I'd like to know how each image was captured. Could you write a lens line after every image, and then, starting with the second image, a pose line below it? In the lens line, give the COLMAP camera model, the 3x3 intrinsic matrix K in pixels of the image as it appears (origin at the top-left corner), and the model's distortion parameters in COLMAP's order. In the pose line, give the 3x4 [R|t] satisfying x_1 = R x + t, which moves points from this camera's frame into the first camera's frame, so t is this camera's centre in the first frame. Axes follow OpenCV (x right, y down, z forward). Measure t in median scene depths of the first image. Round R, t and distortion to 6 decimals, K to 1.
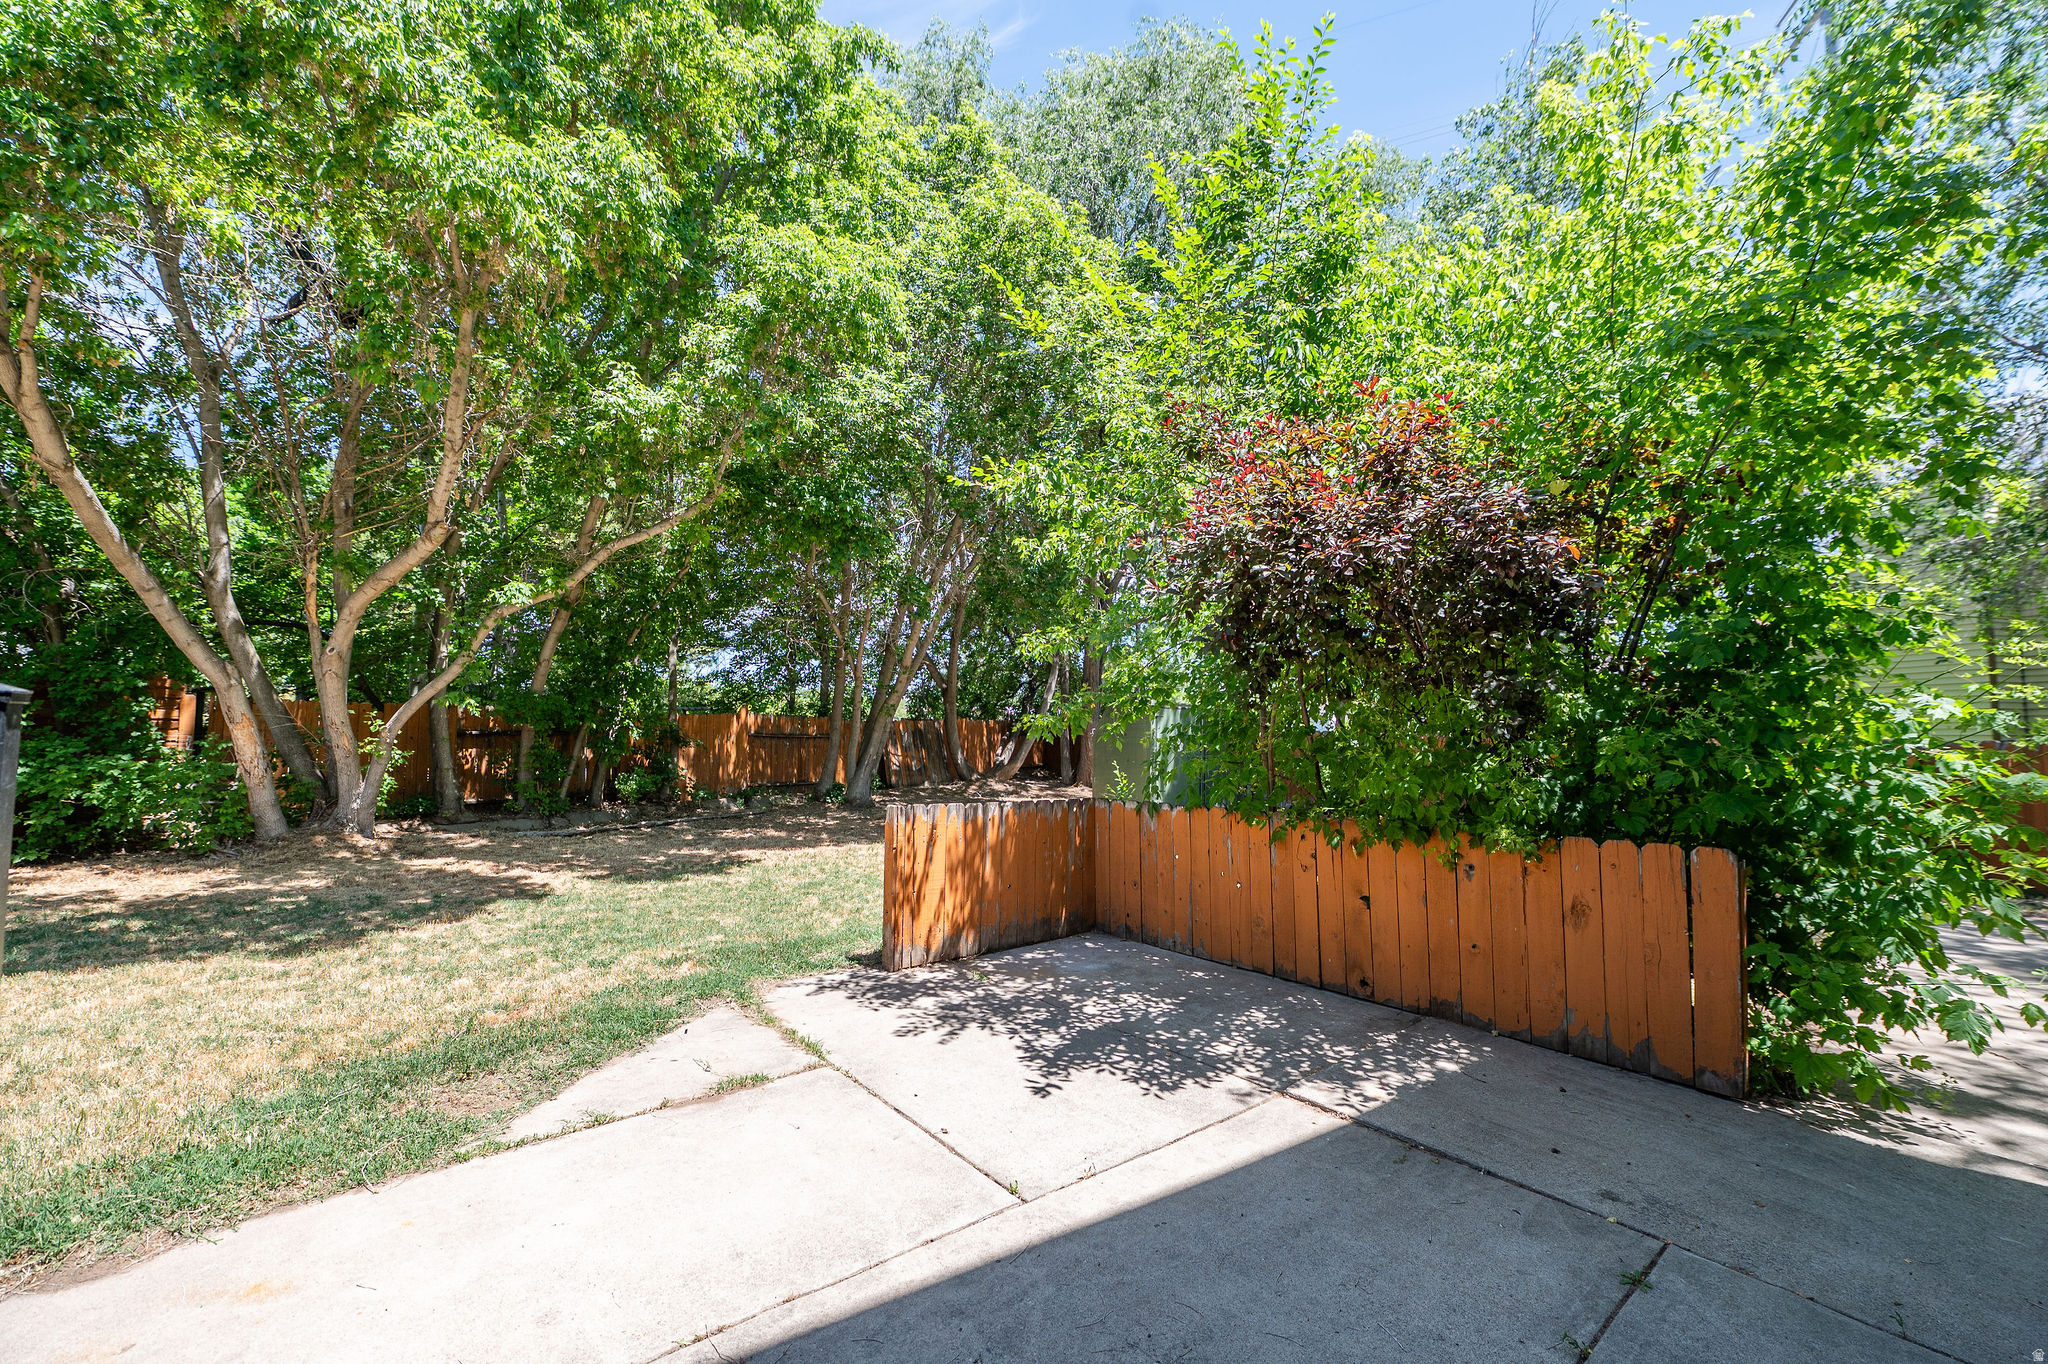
lens RADIAL K [[817.9, 0, 1025.1], [0, 817.9, 693.1], [0, 0, 1]] dist [-0.010970, -0.000310]
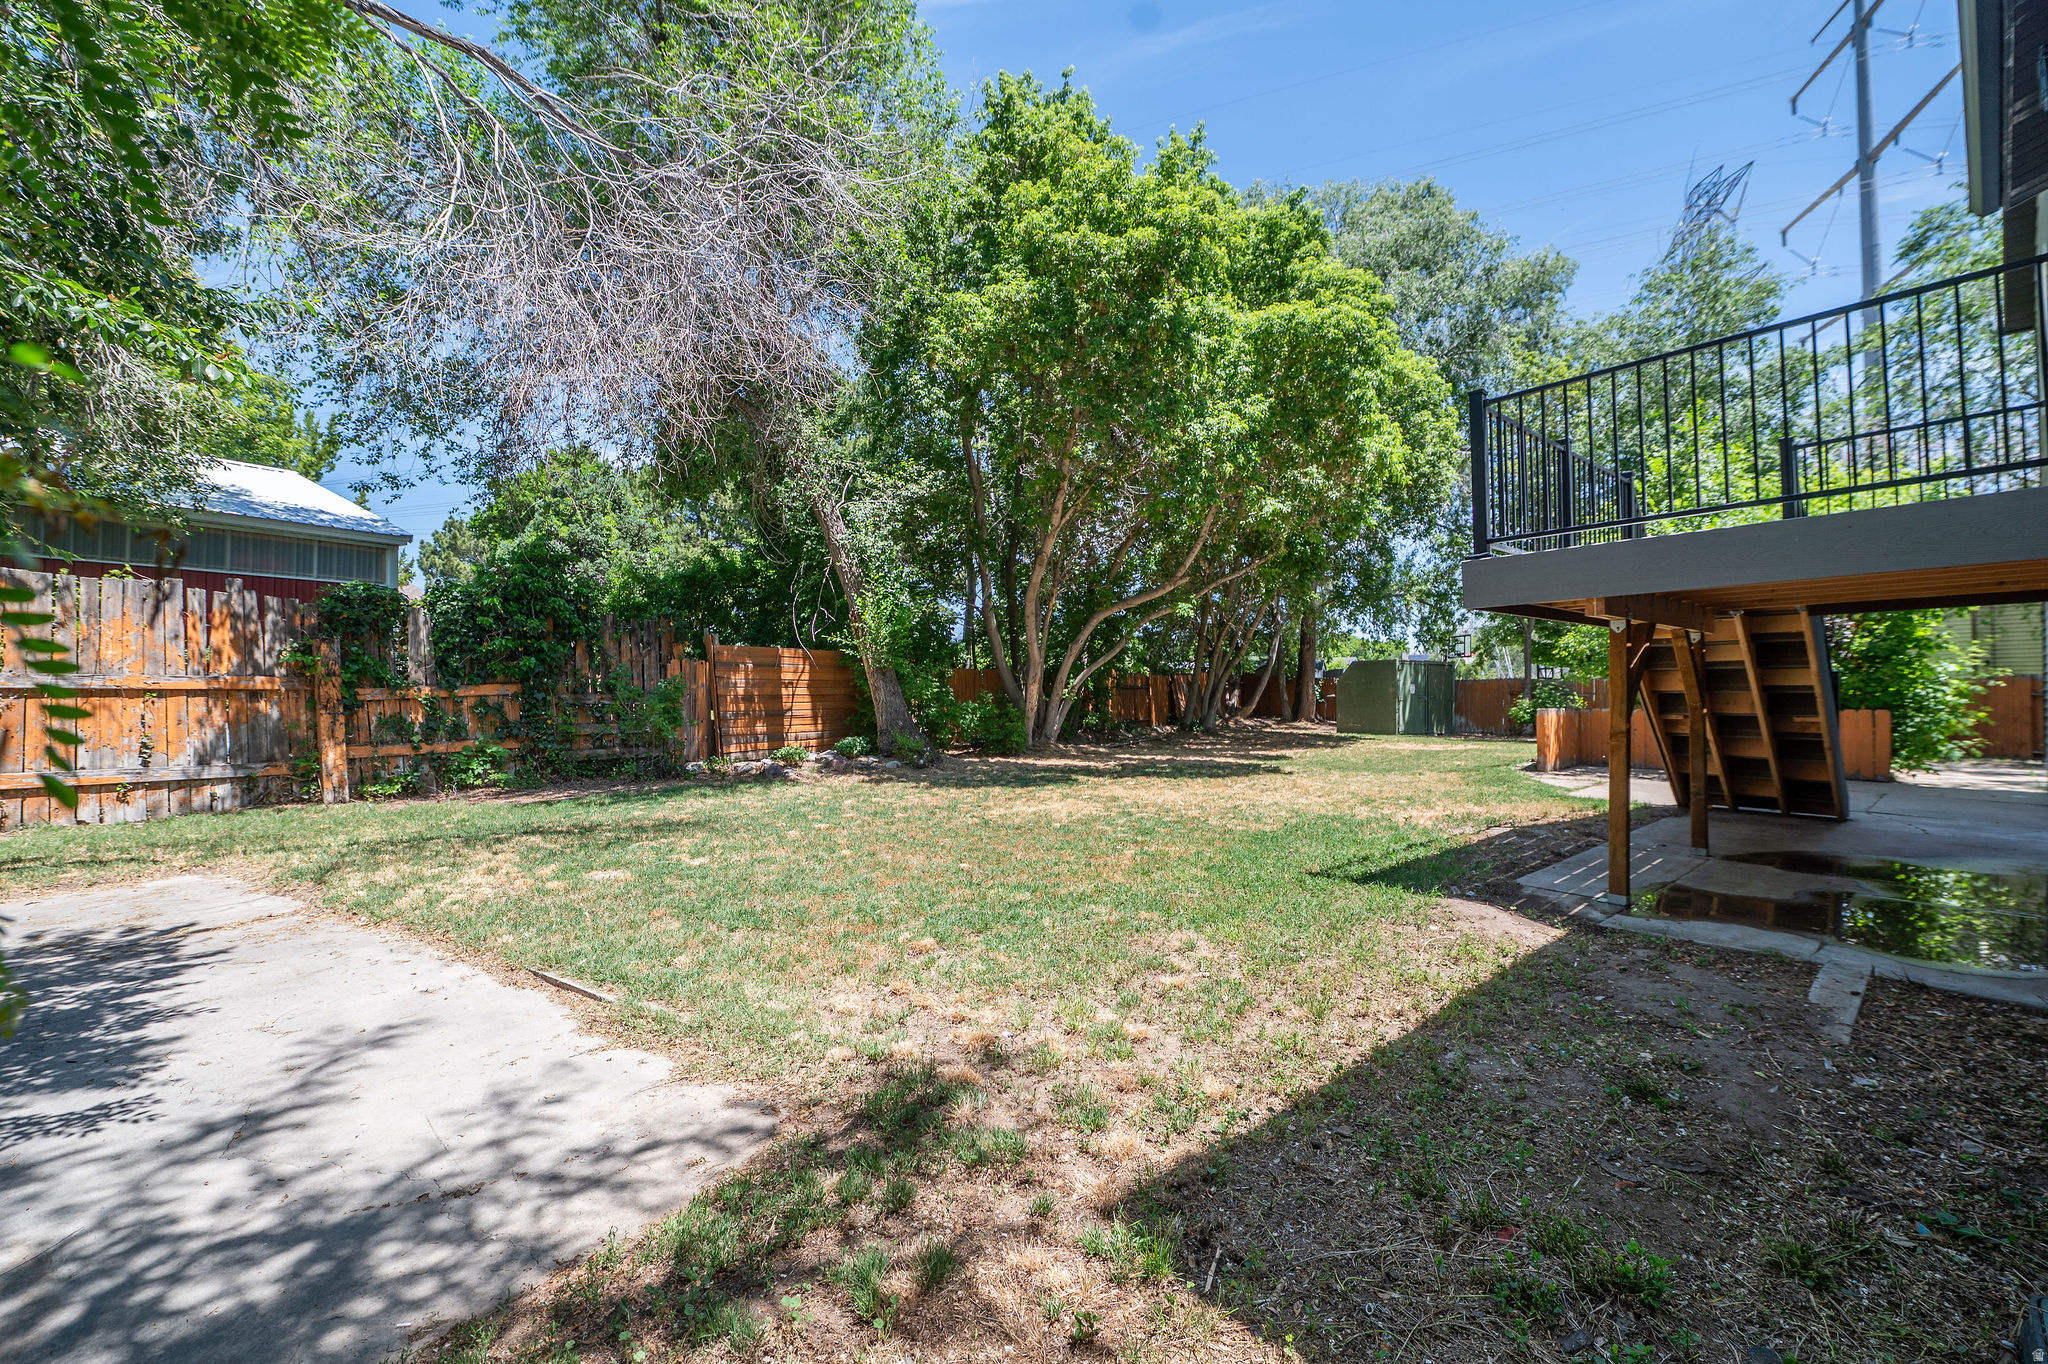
lens RADIAL K [[817.9, 0, 1030.8], [0, 817.9, 679.9], [0, 0, 1]] dist [-0.010970, -0.000310]
pose [[0.999997, -0.001033, 0.002422, -2.705201], [0.000937, 0.999220, 0.039466, -0.067707], [-0.002461, -0.039464, 0.999218, -2.346449]]
